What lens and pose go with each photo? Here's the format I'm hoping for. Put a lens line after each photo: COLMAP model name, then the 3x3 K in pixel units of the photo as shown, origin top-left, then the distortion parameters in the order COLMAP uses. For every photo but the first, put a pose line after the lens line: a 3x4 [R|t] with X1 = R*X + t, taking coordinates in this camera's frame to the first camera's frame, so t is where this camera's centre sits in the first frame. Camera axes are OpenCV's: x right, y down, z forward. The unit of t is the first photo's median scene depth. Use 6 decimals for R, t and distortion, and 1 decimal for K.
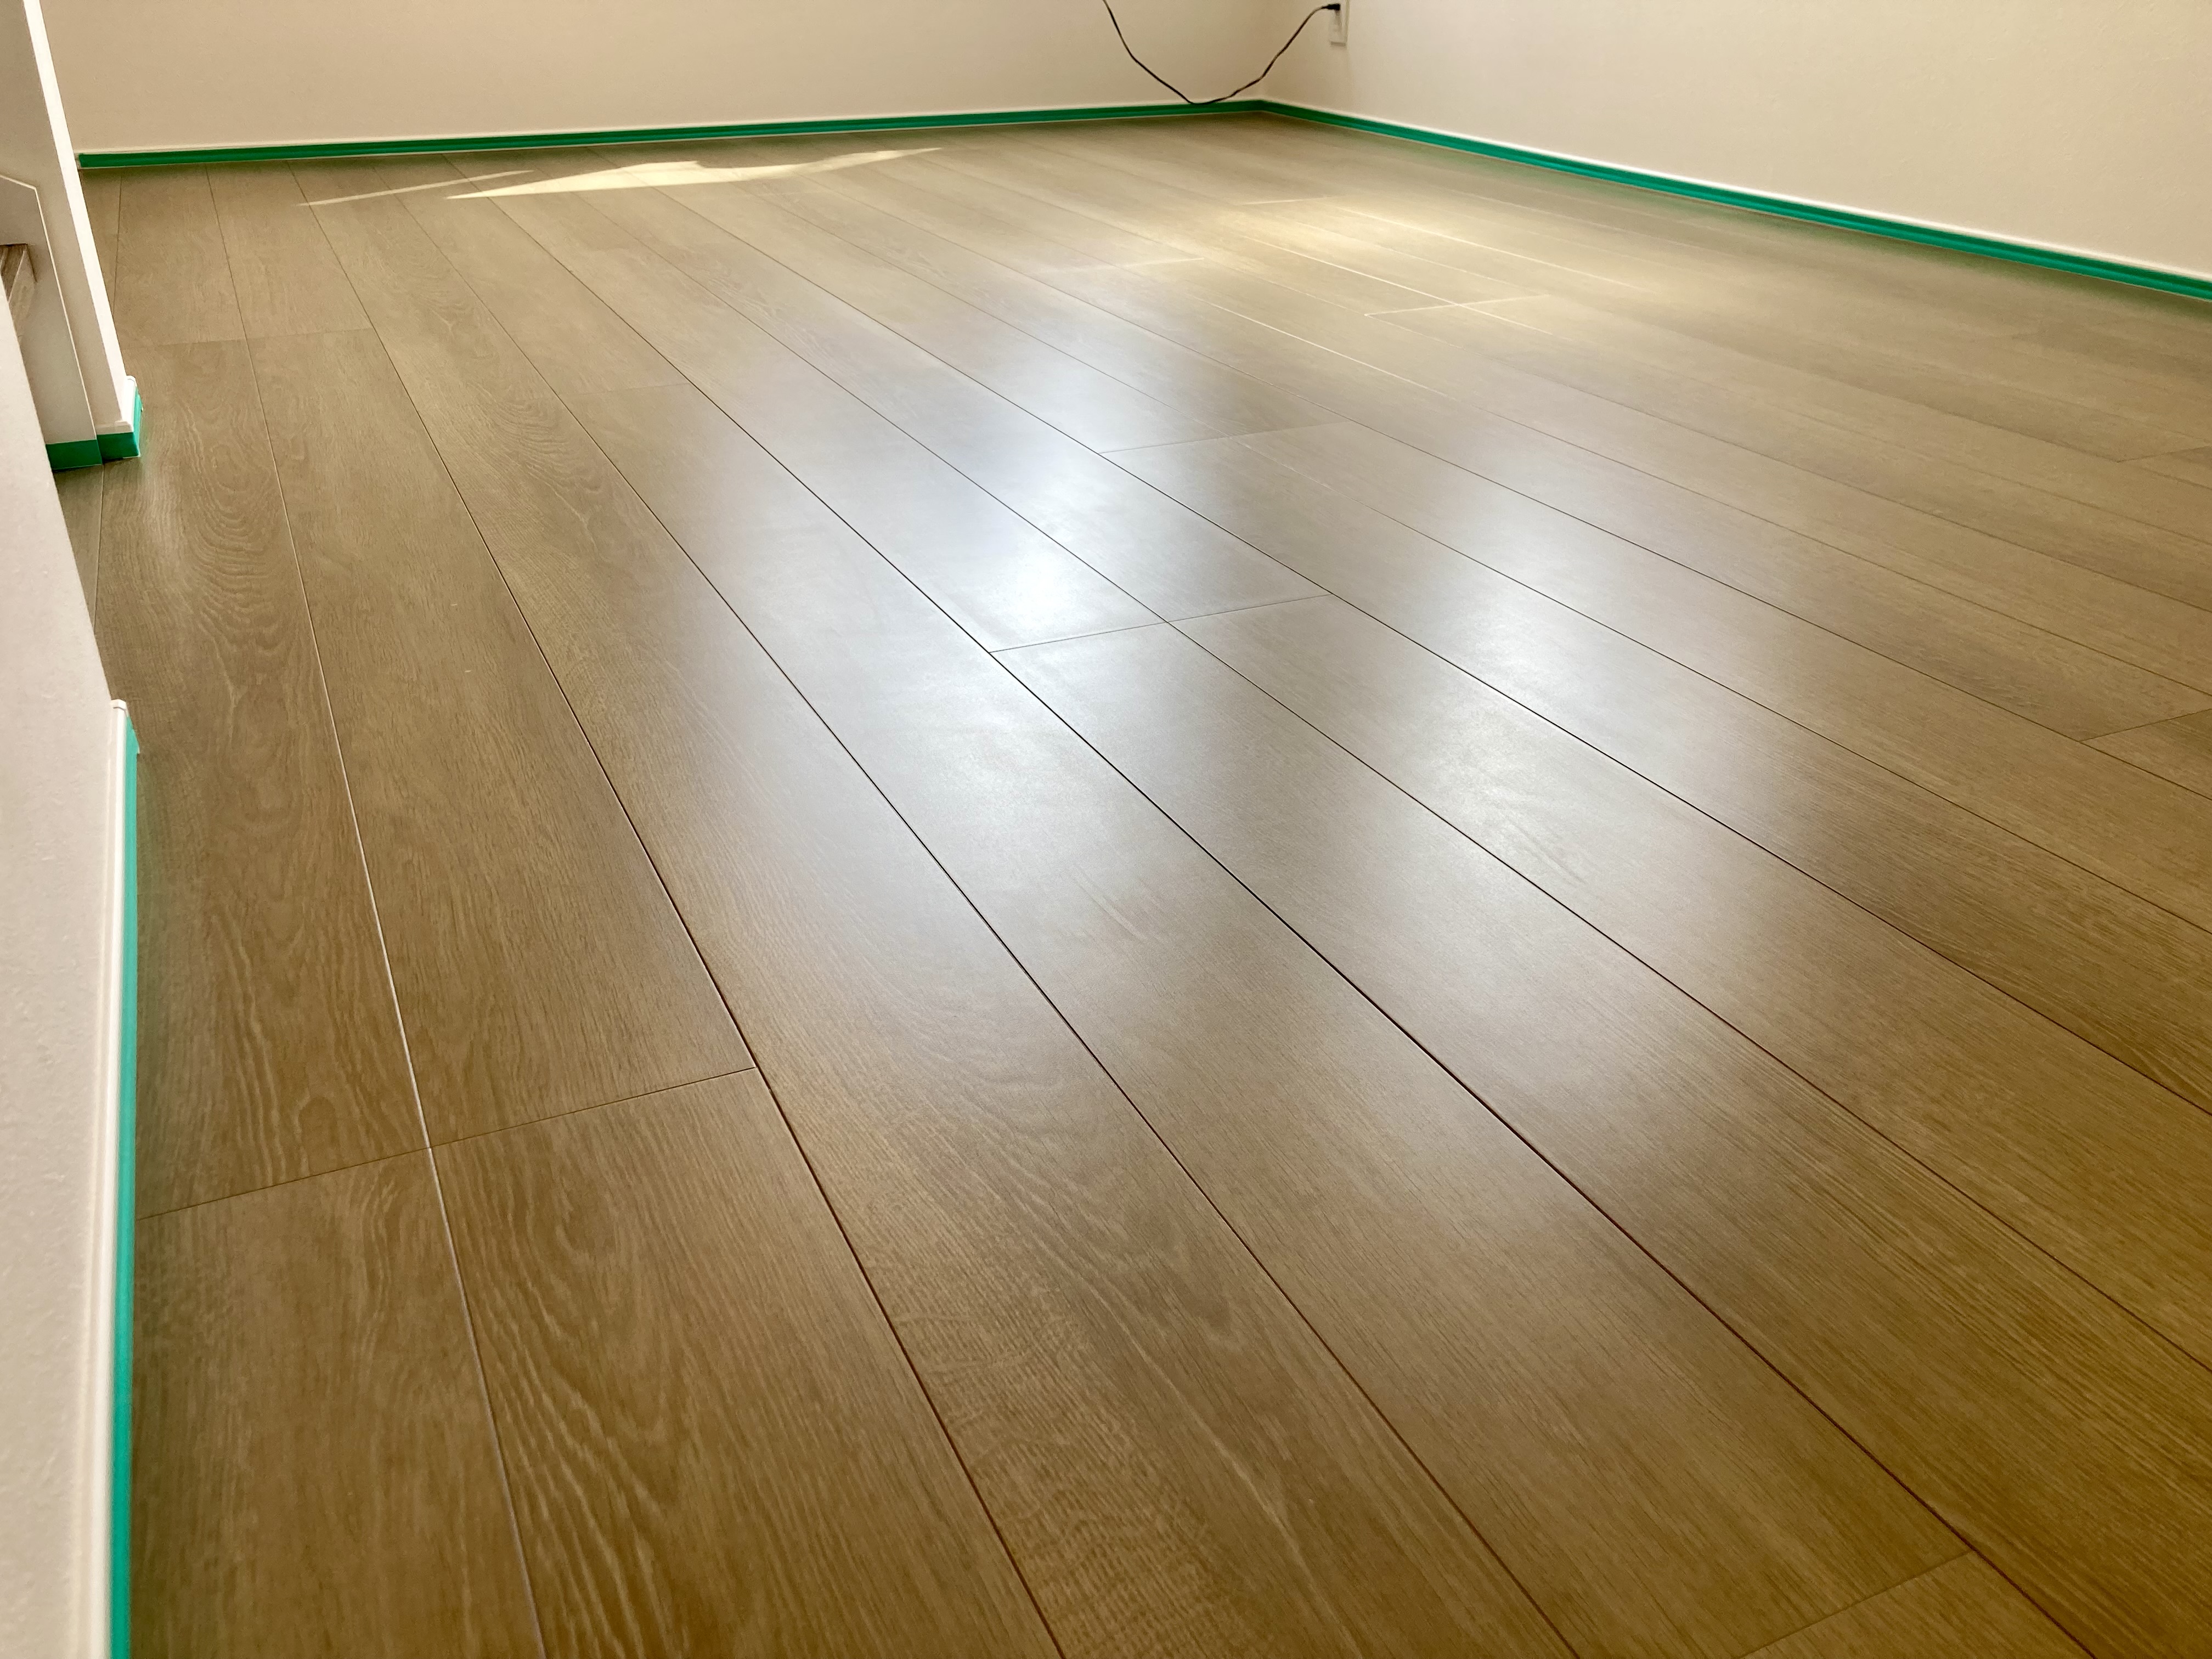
lens RADIAL K [[1800.0, 0, 1086.8], [0, 1800.0, 823.4], [0, 0, 1]] dist [0.007798, 0.004887]
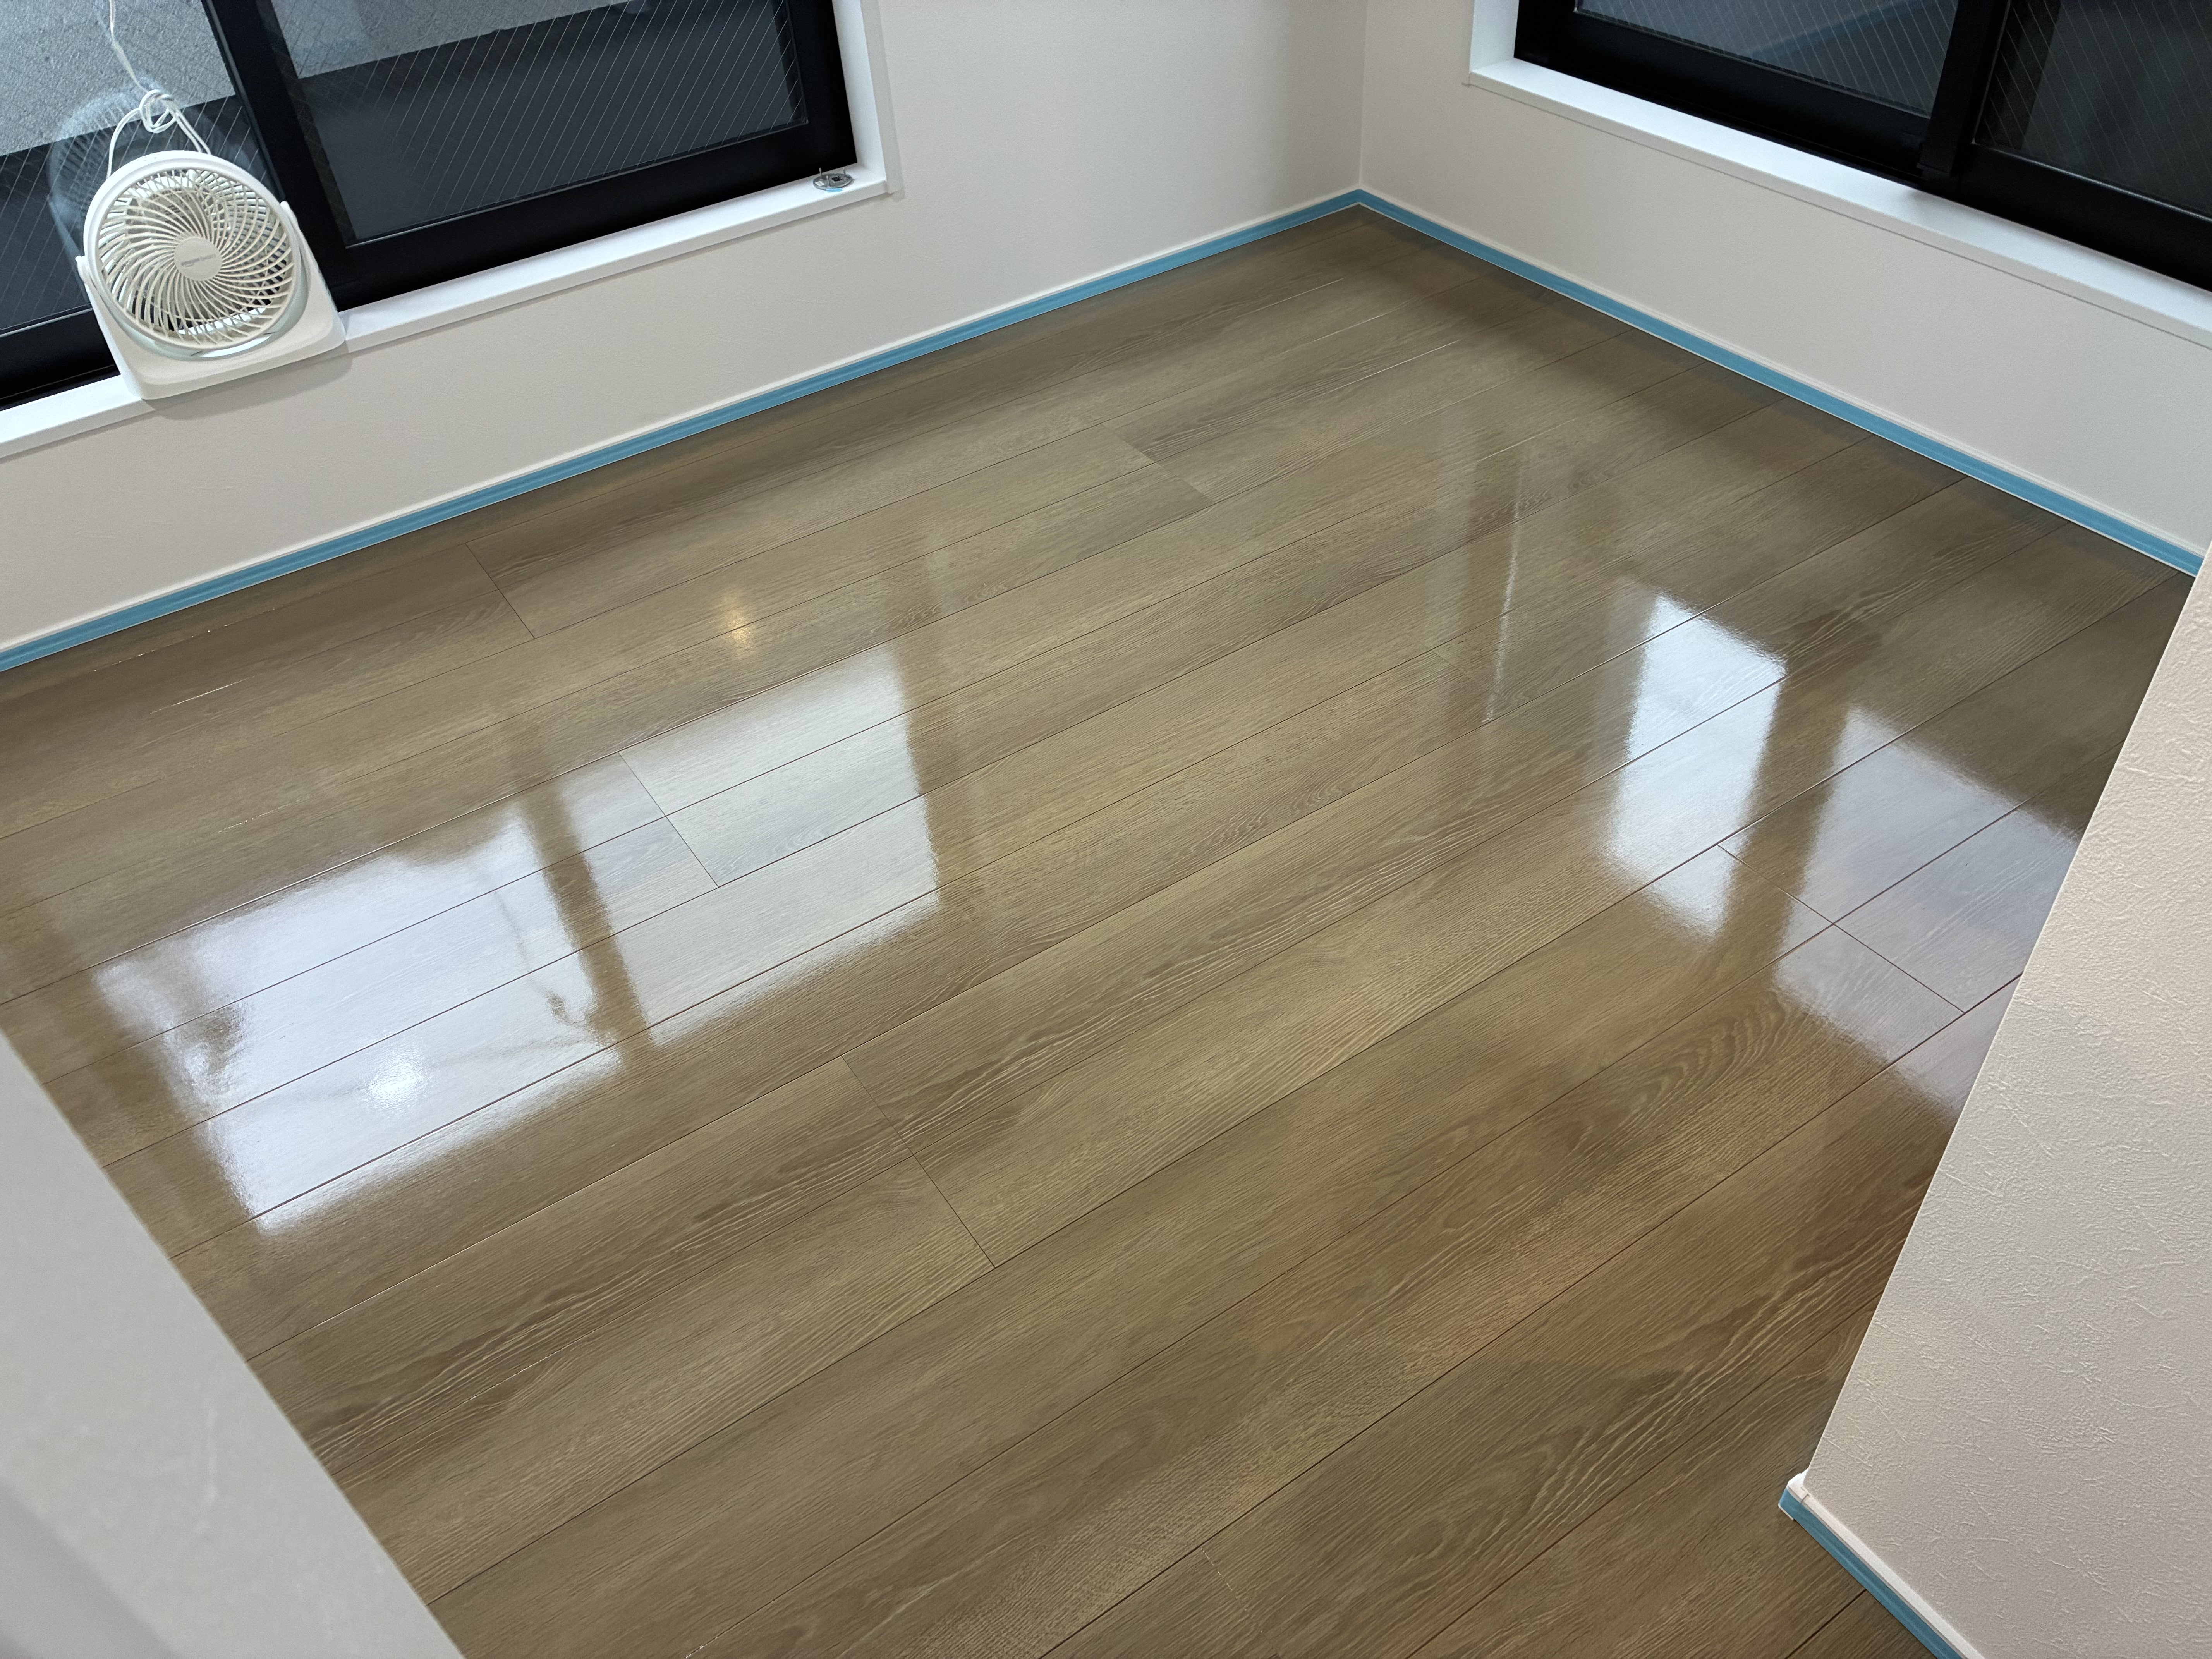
lens RADIAL K [[1691.0, 0, 1106.0], [0, 1691.0, 852.0], [0, 0, 1]] dist [0.036036, -0.035571]
pose [[-0.153396, -0.658006, 0.737223, -1.095098], [0.500017, 0.591807, 0.632256, -1.493834], [-0.852322, 0.465610, 0.238233, 0.601875]]
